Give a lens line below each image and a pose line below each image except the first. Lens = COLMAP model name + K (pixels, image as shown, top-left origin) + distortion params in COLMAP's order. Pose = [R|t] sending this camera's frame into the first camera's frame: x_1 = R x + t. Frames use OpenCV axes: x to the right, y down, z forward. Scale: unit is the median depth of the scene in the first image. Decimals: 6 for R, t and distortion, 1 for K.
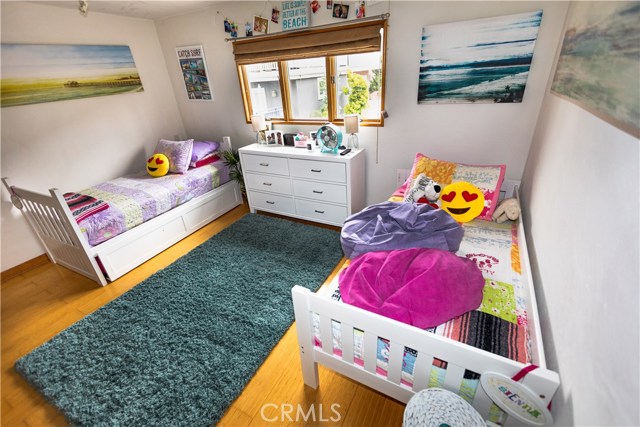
lens RADIAL K [[285.7, 0, 319.5], [0, 285.7, 217.2], [0, 0, 1]] dist [0.010390, -0.006490]
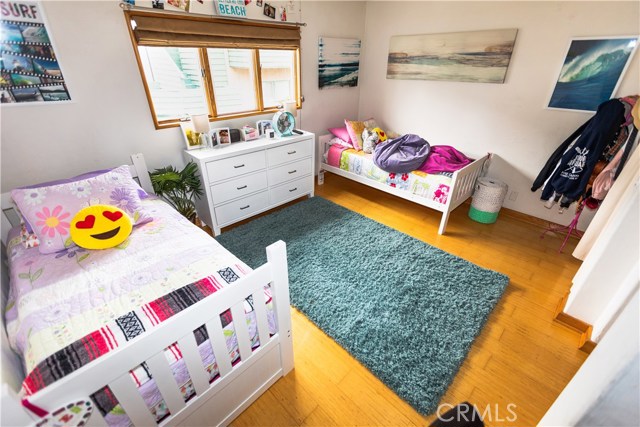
lens RADIAL K [[285.7, 0, 319.5], [0, 285.7, 217.2], [0, 0, 1]] dist [0.010390, -0.006490]
pose [[0.268262, -0.402665, 0.875155, -1.200436], [0.425462, 0.864575, 0.267380, -0.221608], [-0.864302, 0.300617, 0.403251, 0.601518]]
